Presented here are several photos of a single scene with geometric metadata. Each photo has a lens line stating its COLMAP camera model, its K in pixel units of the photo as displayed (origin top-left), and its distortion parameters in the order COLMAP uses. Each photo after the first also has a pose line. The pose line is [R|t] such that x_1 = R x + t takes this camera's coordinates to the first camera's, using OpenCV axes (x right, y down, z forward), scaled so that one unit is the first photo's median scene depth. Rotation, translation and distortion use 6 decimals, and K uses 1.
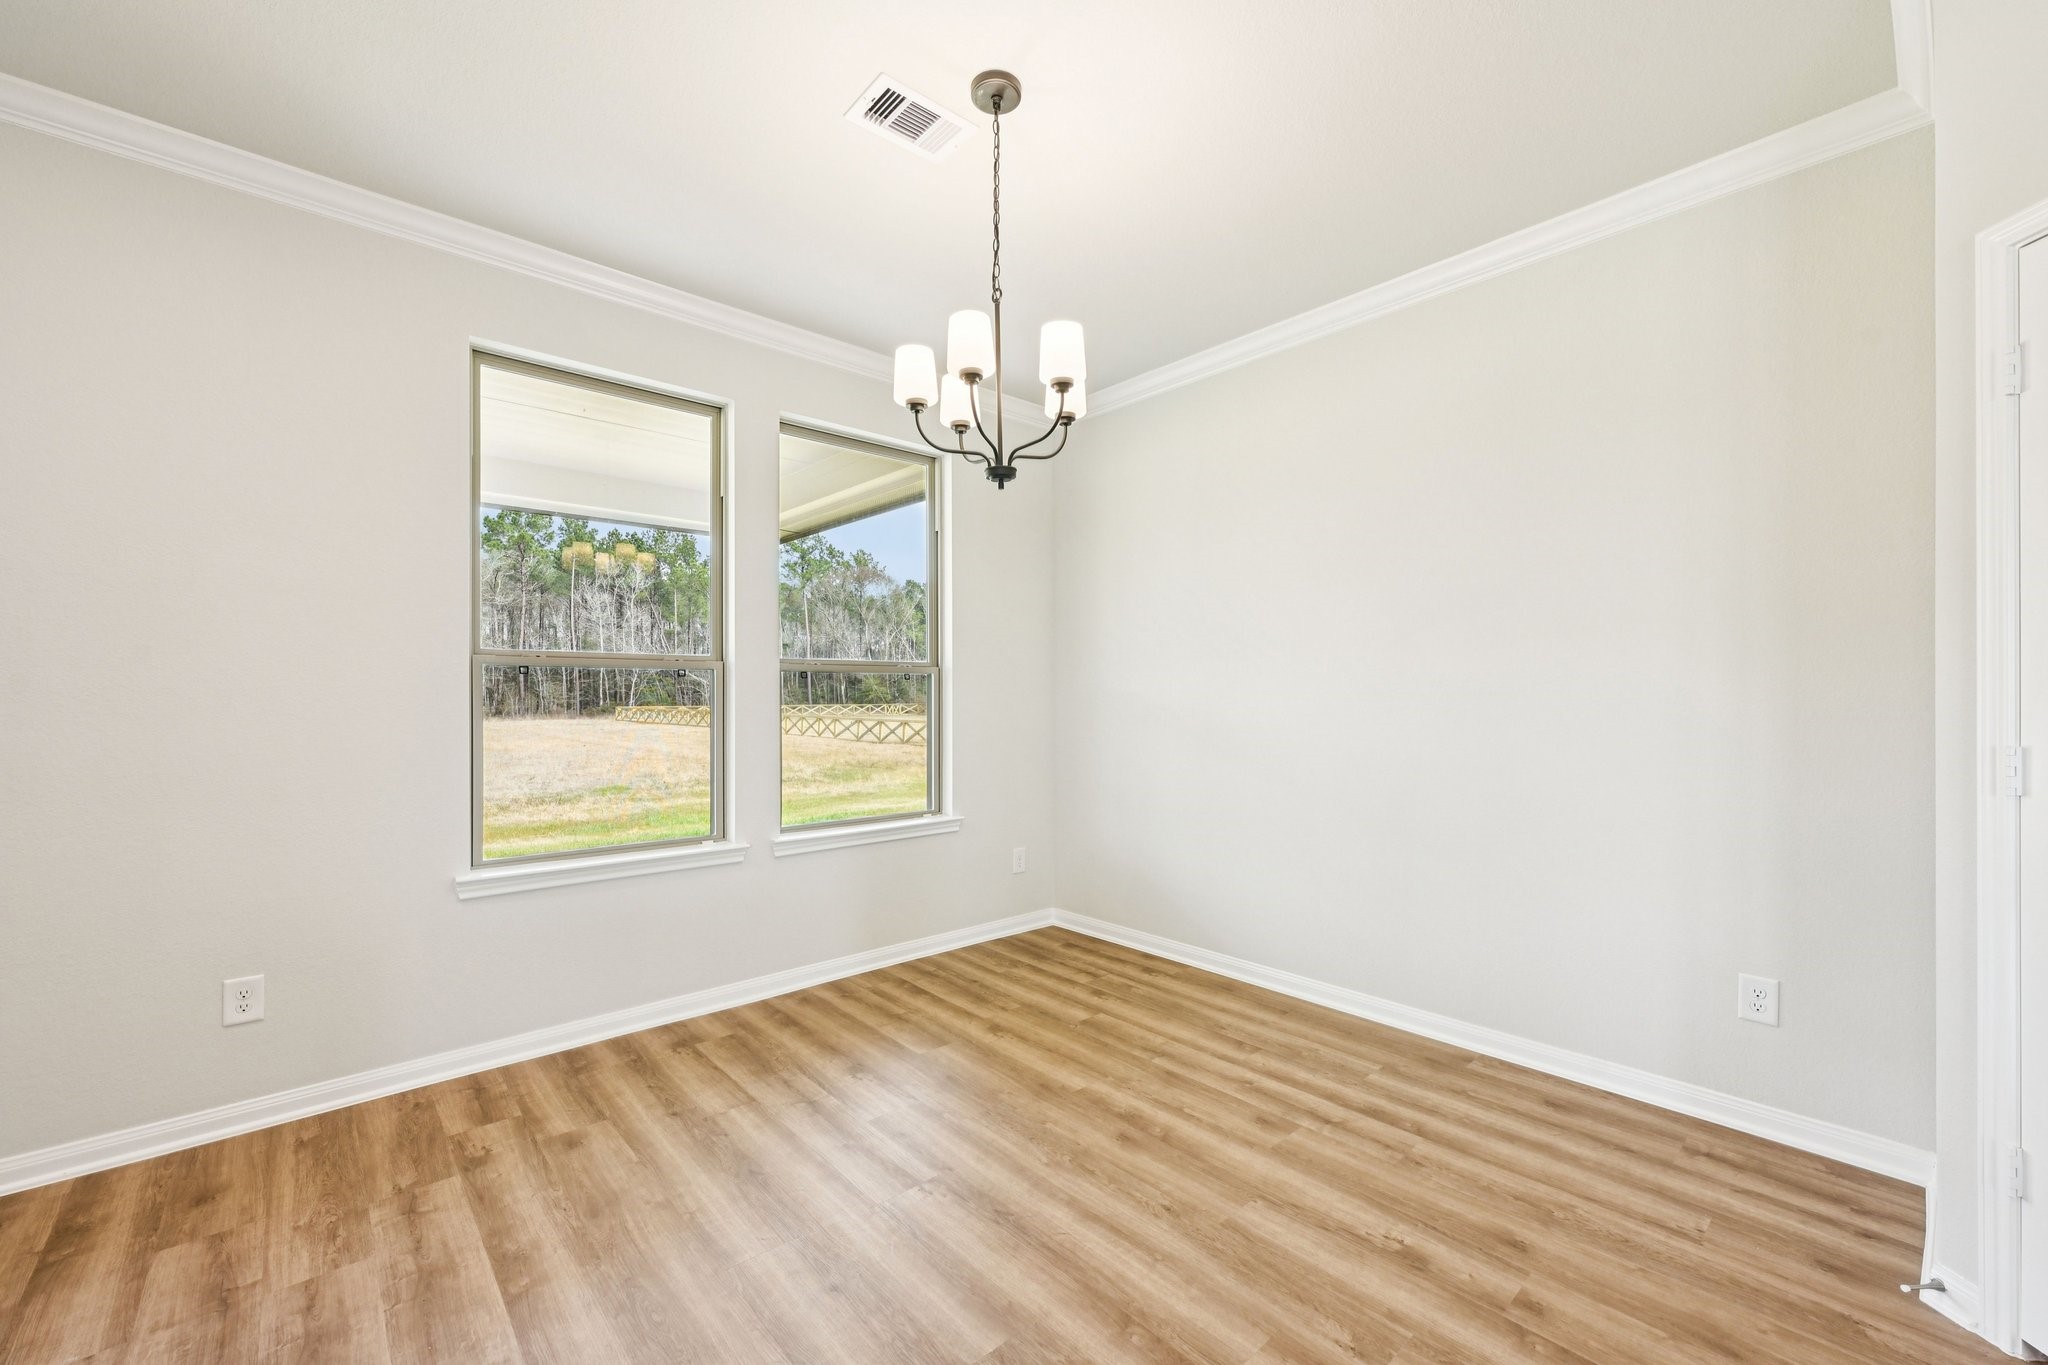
lens RADIAL K [[819.3, 0, 1030.3], [0, 819.3, 701.3], [0, 0, 1]] dist [0.000643, 0.000186]
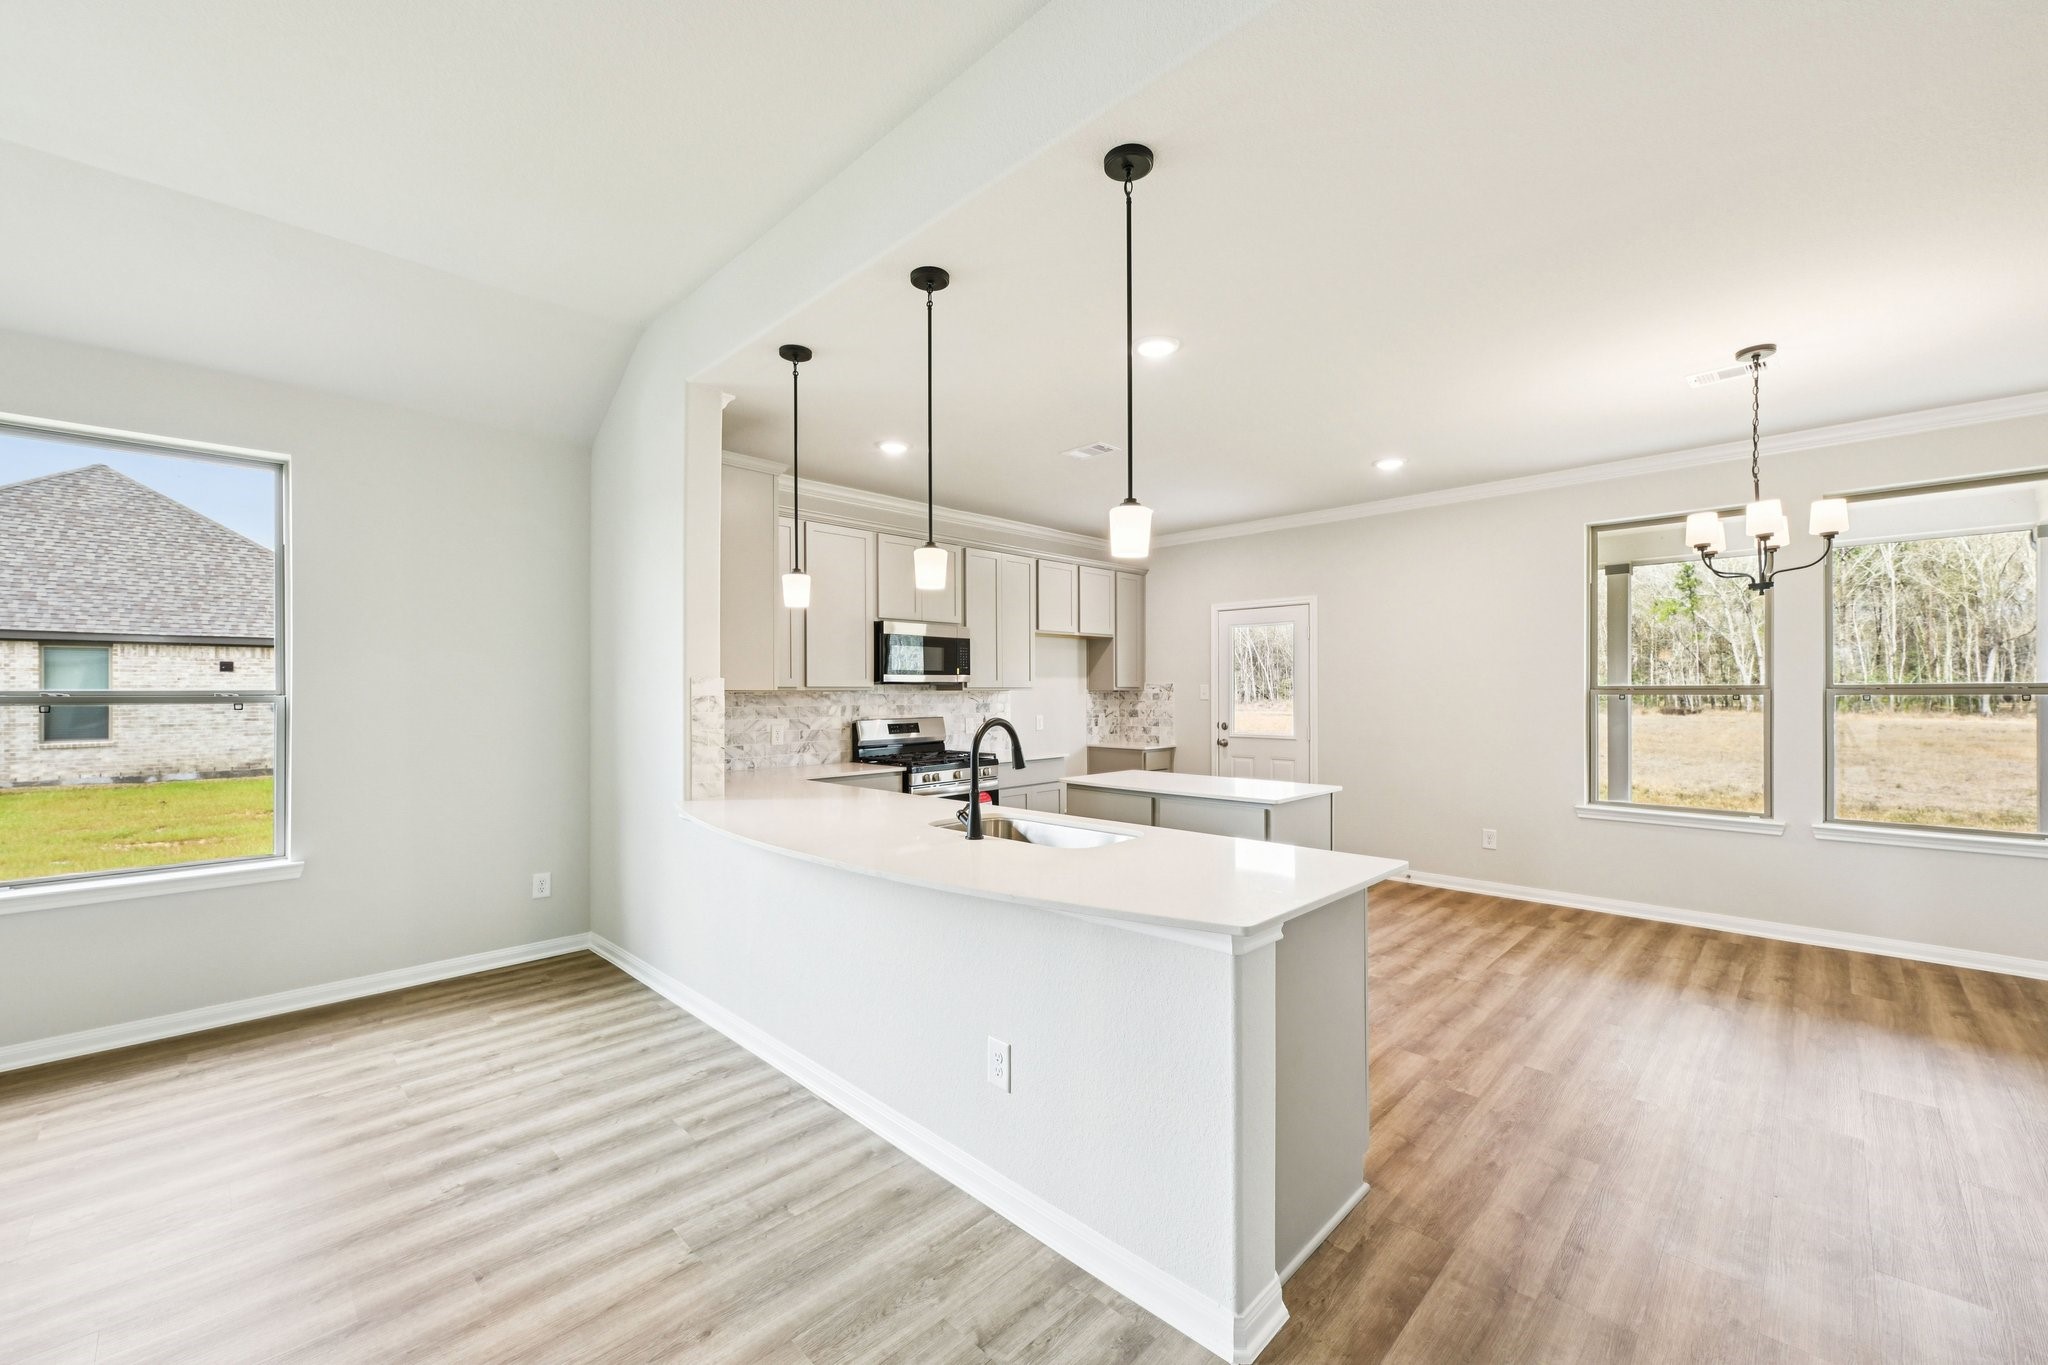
lens RADIAL K [[813.2, 0, 1028.6], [0, 813.2, 690.9], [0, 0, 1]] dist [0.000733, 0.000017]
pose [[0.062585, 0.000243, -0.998040, 1.353387], [-0.002158, 0.999998, 0.000108, -0.063736], [0.998037, 0.002147, 0.062586, -0.496585]]
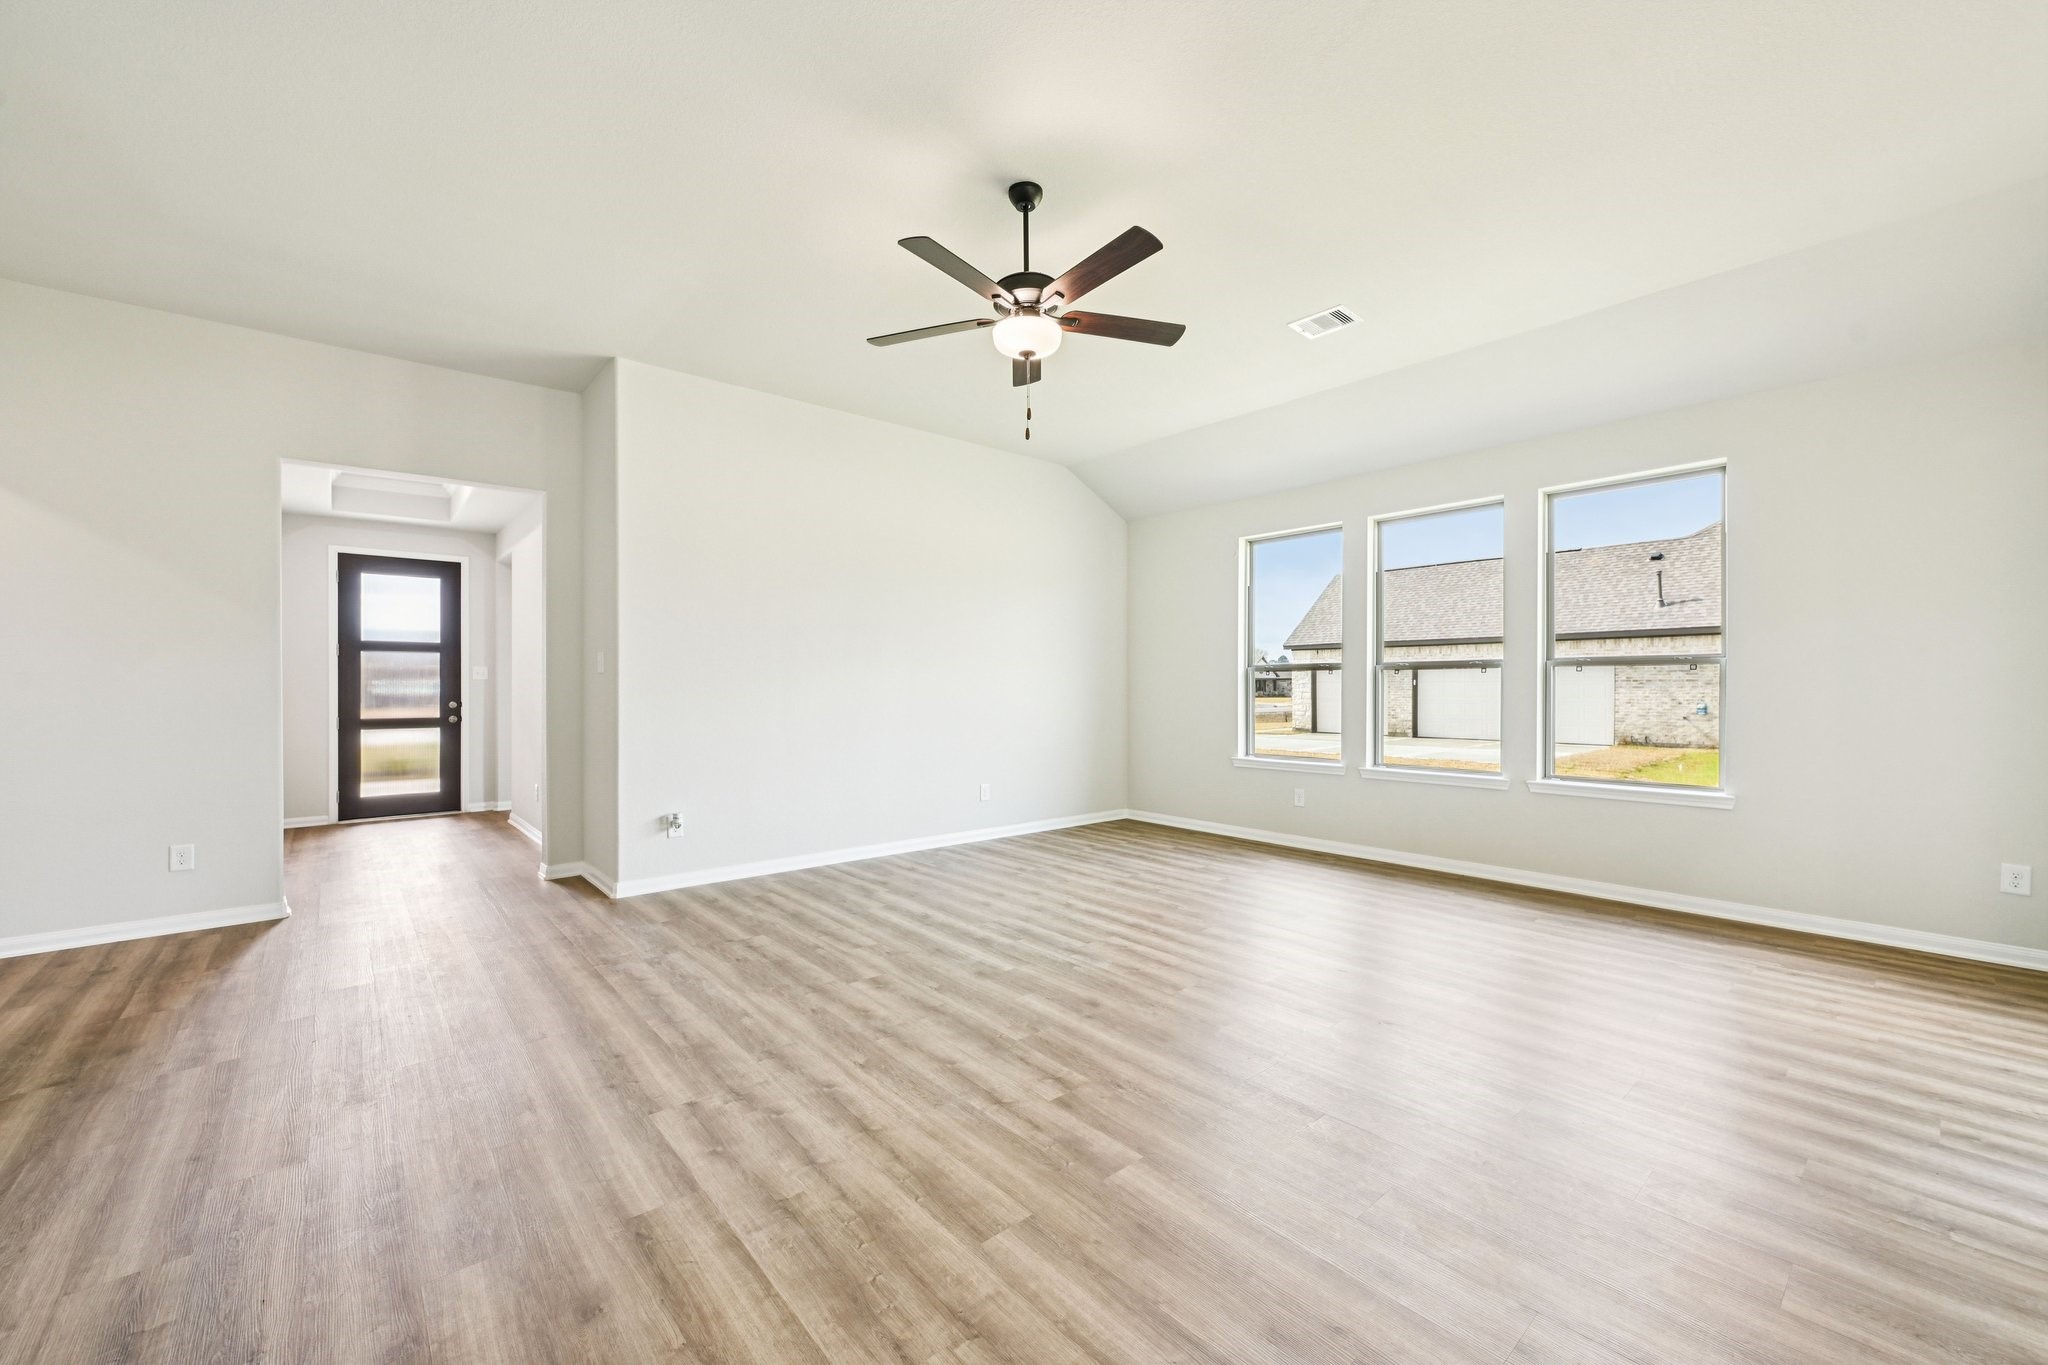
lens RADIAL K [[809.2, 0, 1030.0], [0, 809.2, 683.3], [0, 0, 1]] dist [0.000292, -0.000180]
pose [[-0.999803, 0.004187, 0.019381, 1.274488], [0.004245, 0.999987, 0.002946, -0.001548], [-0.019368, 0.003027, -0.999808, 0.102647]]
